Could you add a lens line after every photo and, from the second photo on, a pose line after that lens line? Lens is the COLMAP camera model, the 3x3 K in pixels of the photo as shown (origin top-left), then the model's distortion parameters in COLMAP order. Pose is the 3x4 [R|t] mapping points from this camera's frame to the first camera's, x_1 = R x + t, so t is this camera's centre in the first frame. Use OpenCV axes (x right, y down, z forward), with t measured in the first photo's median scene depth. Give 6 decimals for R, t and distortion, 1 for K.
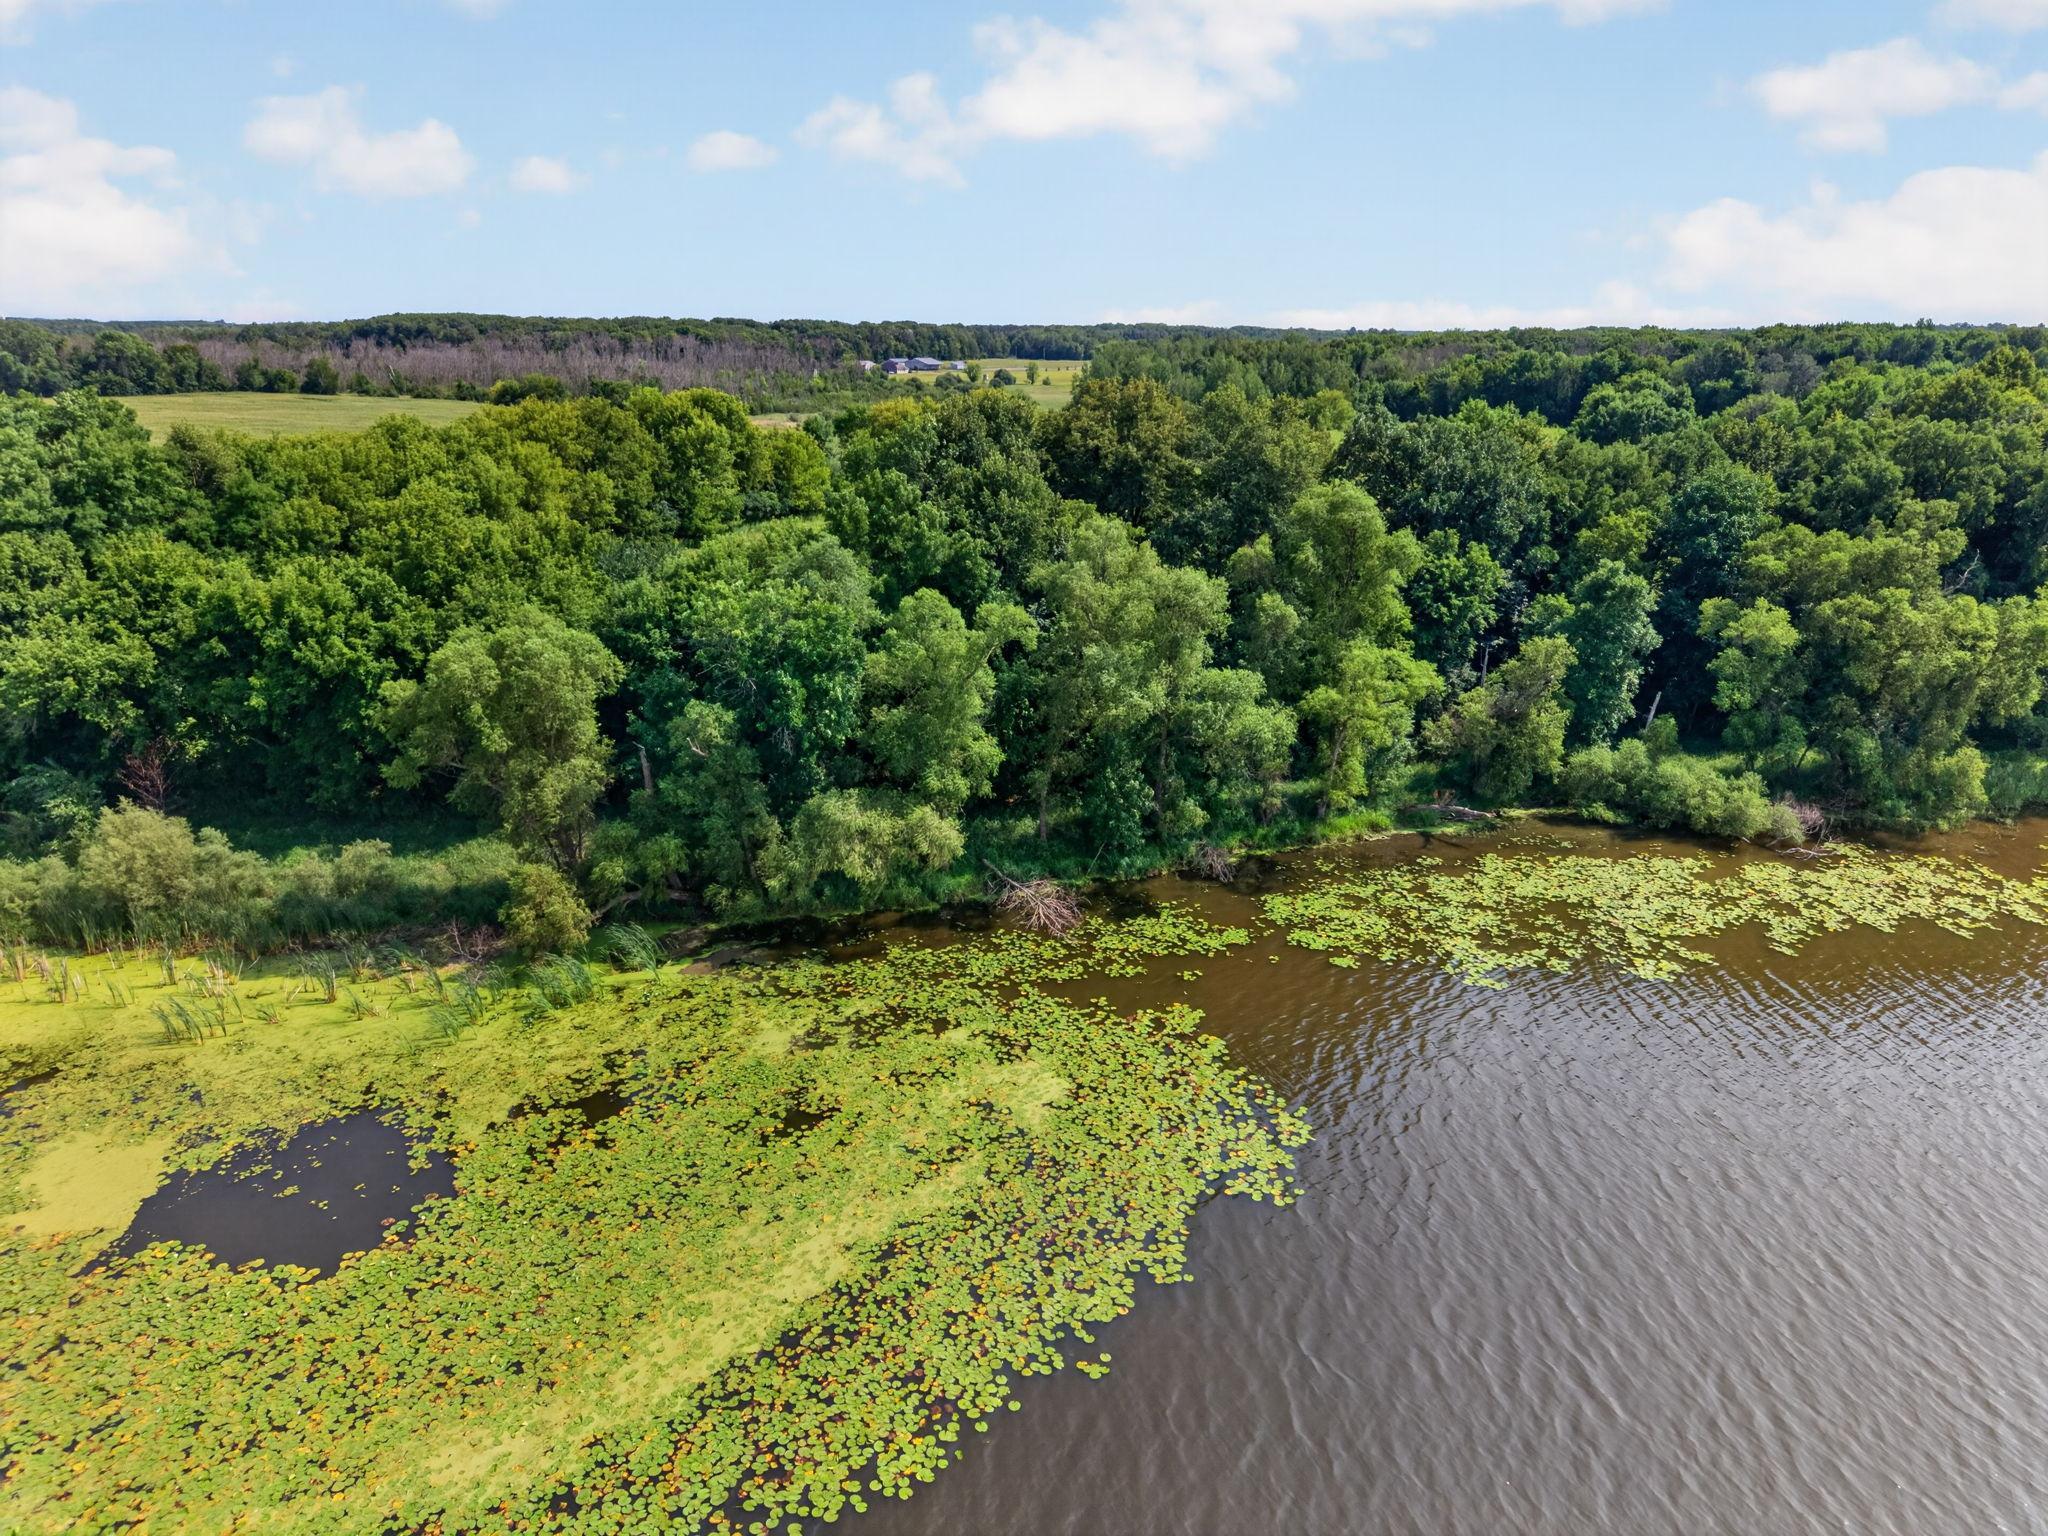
lens RADIAL K [[1358.2, 0, 1027.4], [0, 1358.2, 764.0], [0, 0, 1]] dist [0.031271, -0.037241]
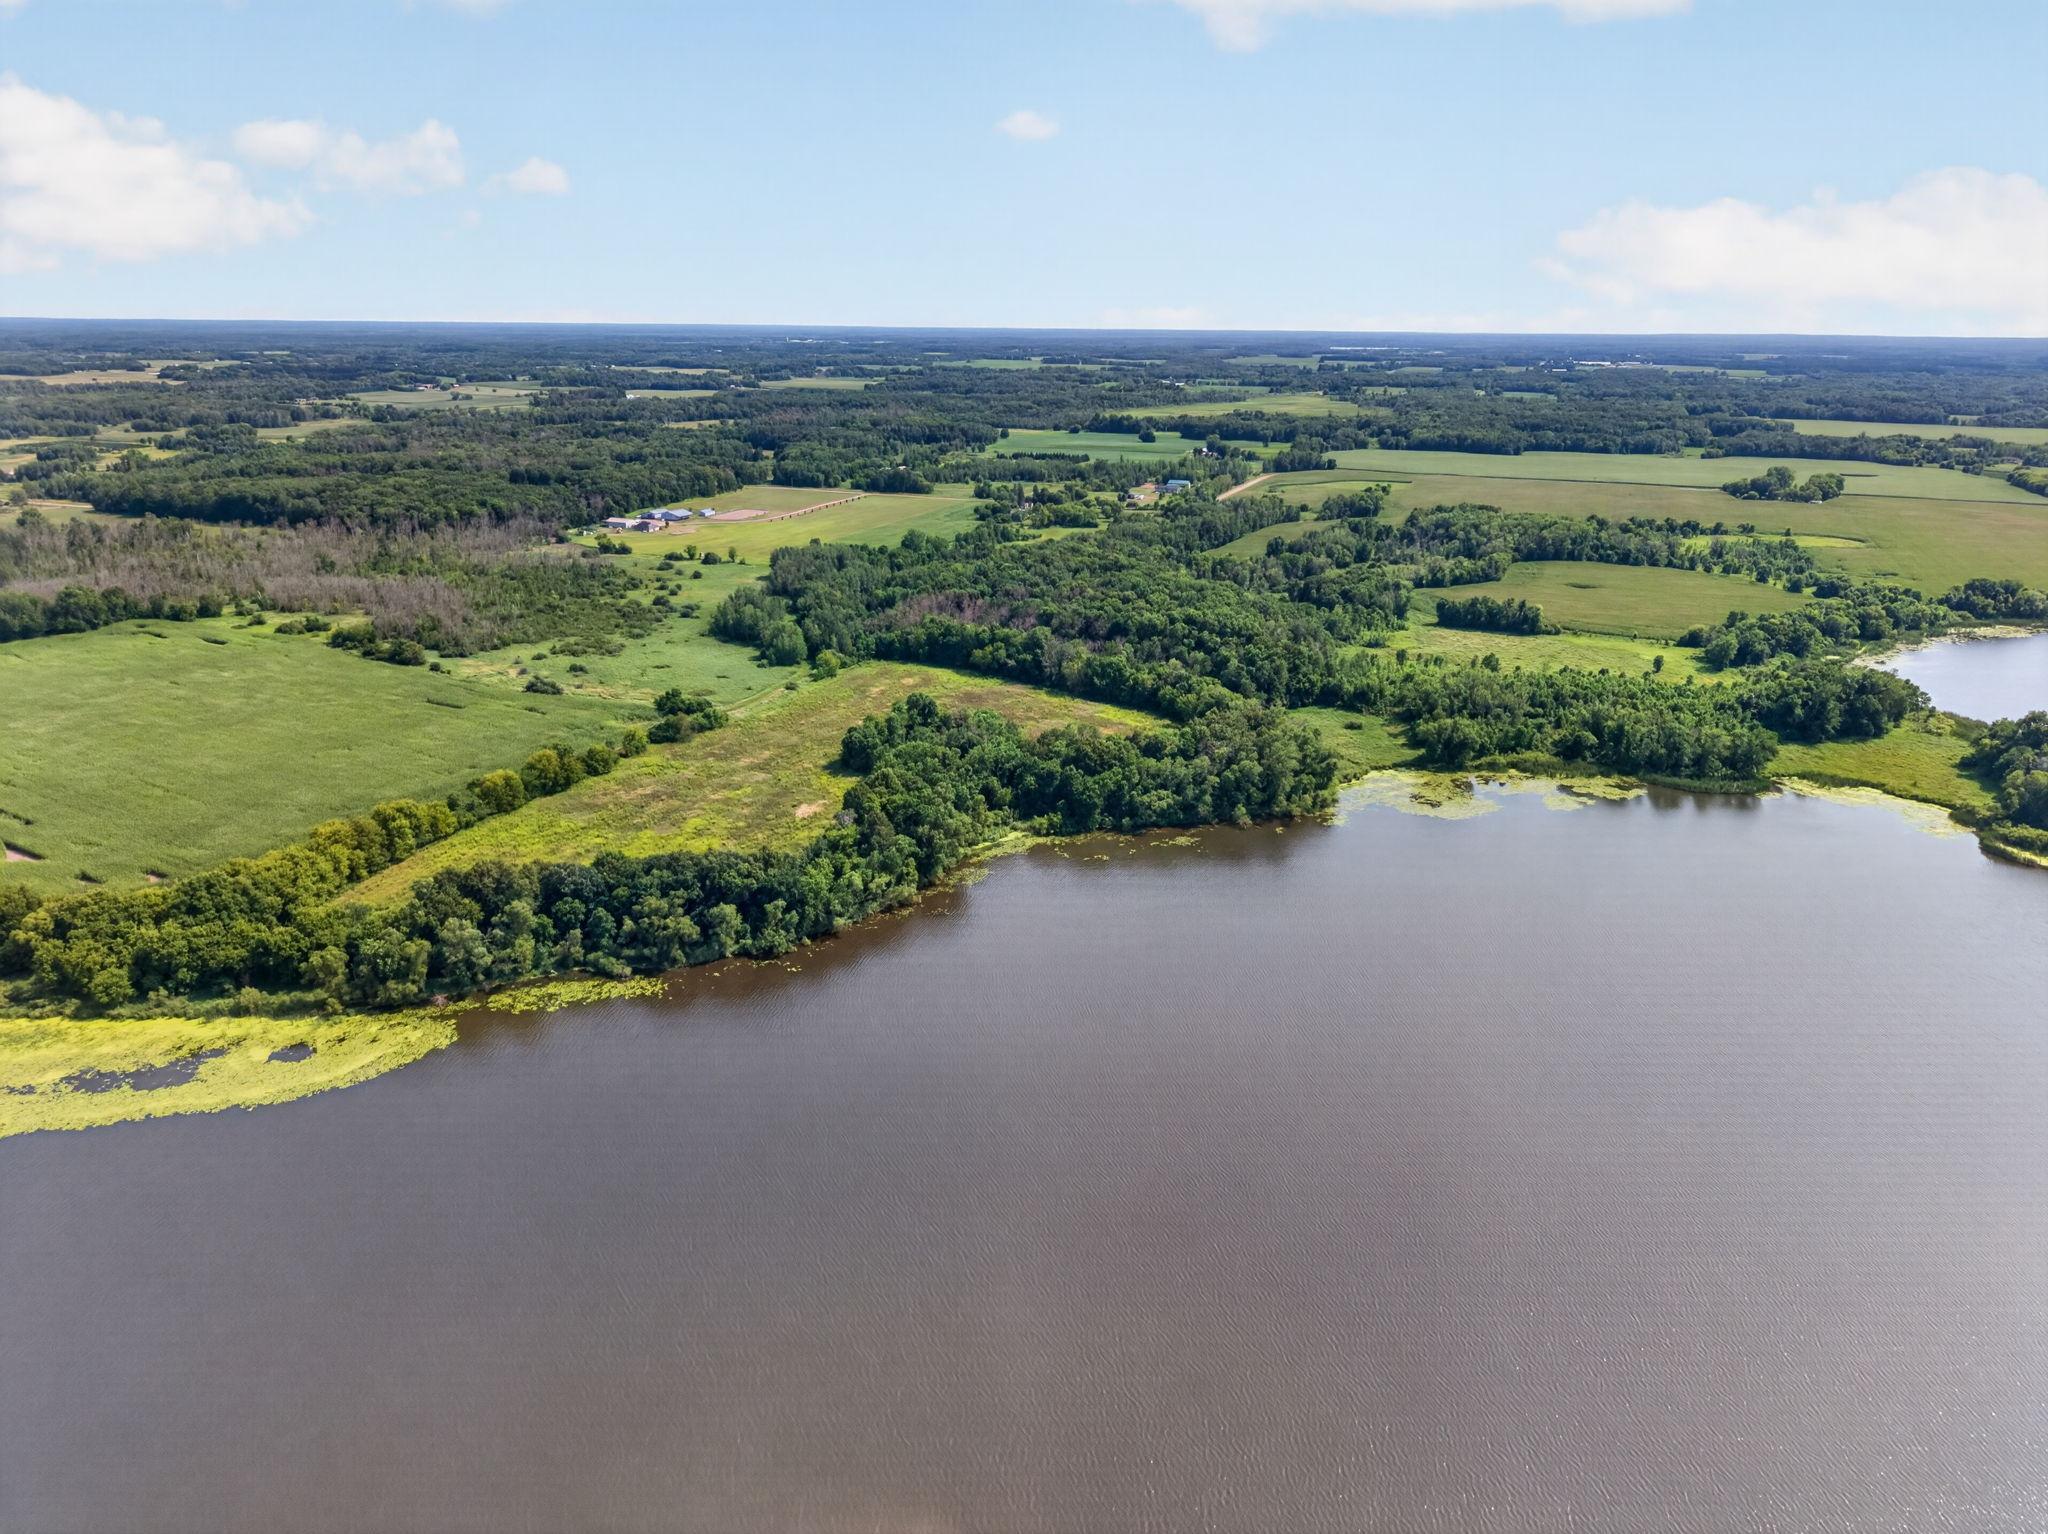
lens RADIAL K [[1358.2, 0, 1020.3], [0, 1358.2, 771.4], [0, 0, 1]] dist [0.031271, -0.037241]
pose [[0.996296, -0.022467, 0.083006, 1.751465], [0.021356, 0.999670, 0.014247, -0.764690], [-0.083299, -0.012422, 0.996447, -4.177835]]
